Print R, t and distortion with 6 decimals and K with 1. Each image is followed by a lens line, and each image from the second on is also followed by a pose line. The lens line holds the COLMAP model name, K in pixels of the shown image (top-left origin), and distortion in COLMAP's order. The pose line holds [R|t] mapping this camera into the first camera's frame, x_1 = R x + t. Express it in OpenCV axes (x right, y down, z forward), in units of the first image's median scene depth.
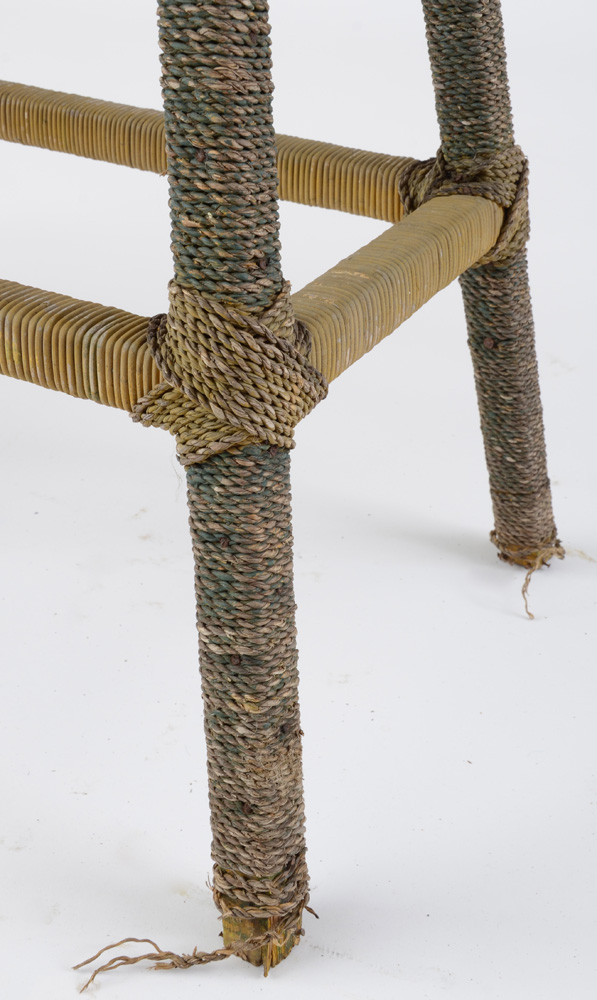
lens RADIAL K [[1312.0, 0, 354.8], [0, 1312.0, 482.5], [0, 0, 1]] dist [0.002167, 0.074525]
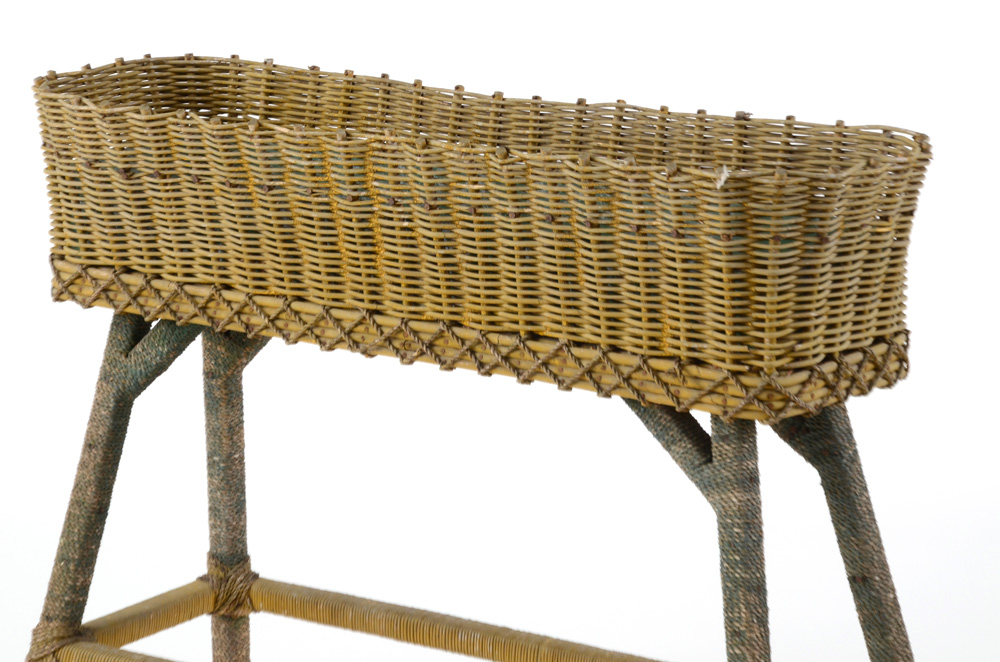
lens RADIAL K [[3616.0, 0, 489.4], [0, 3616.0, 331.7], [0, 0, 1]] dist [1.102699, 2.427916]
pose [[0.982741, -0.030459, -0.182462, 0.623881], [-0.024704, 0.955906, -0.292632, 0.979007], [0.183330, 0.292089, 0.938656, -5.199784]]
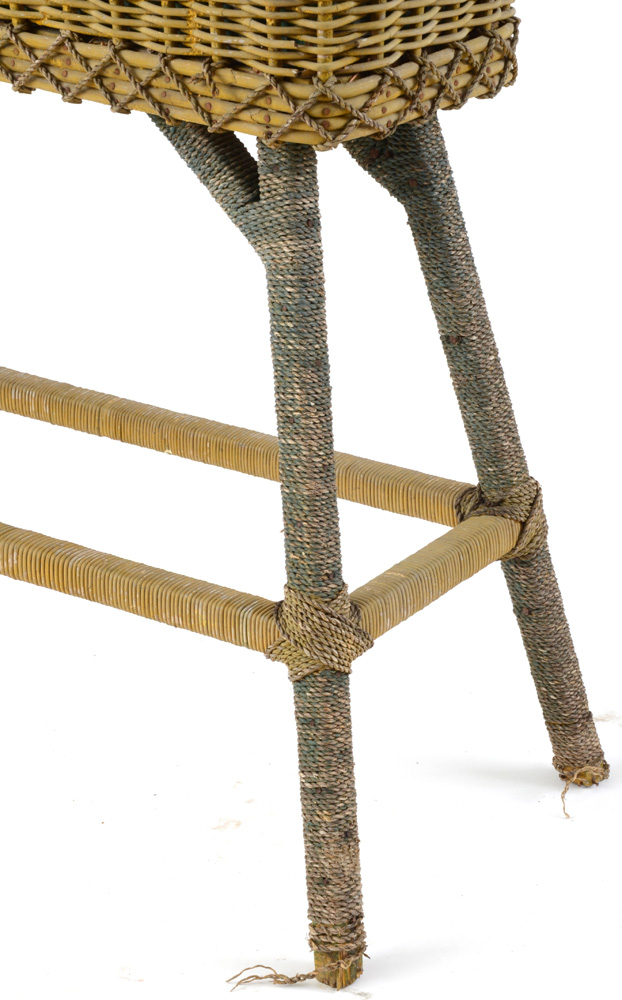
lens RADIAL K [[2620.2, 0, 333.9], [0, 2620.2, 531.2], [0, 0, 1]] dist [0.560897, 0.853027]
pose [[0.984329, -0.004380, -0.176289, 0.566025], [-0.016745, 0.992853, -0.118163, 0.206336], [0.175547, 0.119264, 0.977220, -2.564342]]
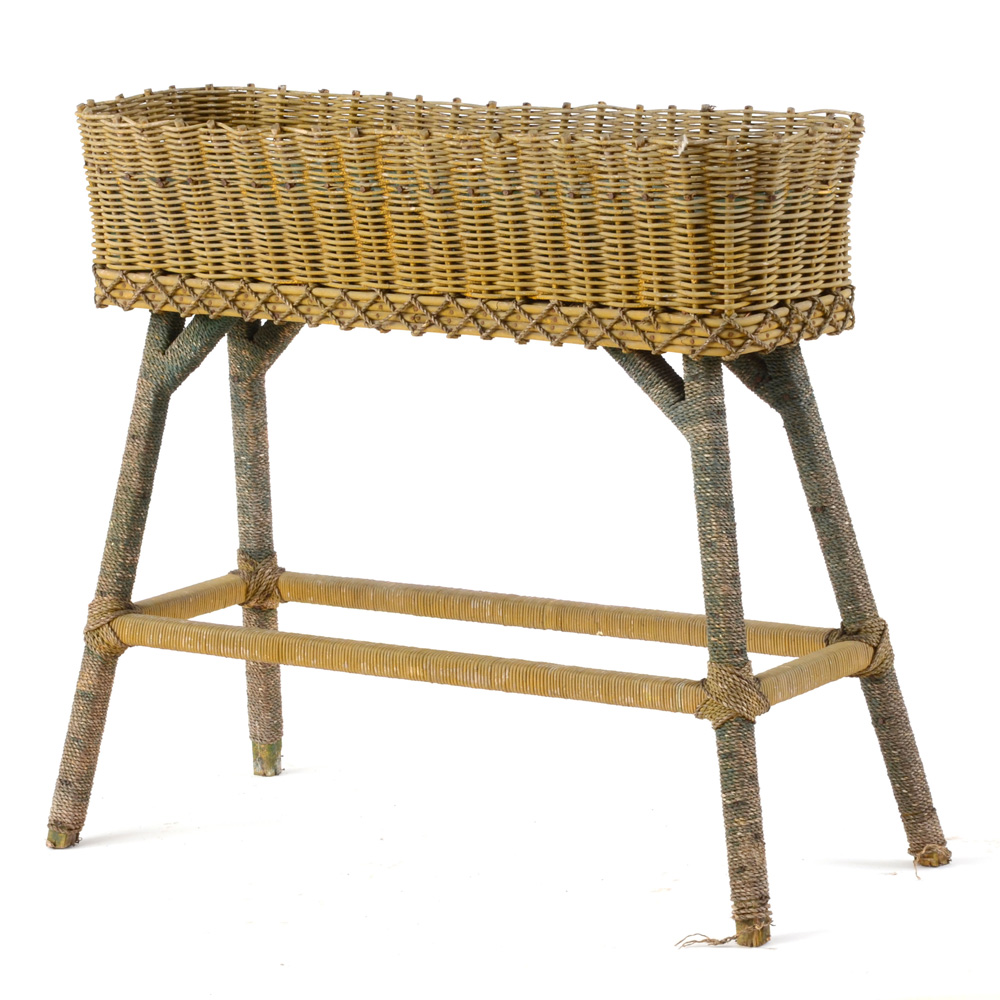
lens RADIAL K [[5115.2, 0, 500.0], [0, 5115.2, 500.0], [0, 0, 1]] dist [0.806836, 0.748379]
pose [[0.980817, -0.066213, -0.183340, 1.339350], [0.002468, 0.944685, -0.327969, 2.865780], [0.194915, 0.321226, 0.926727, -8.605251]]
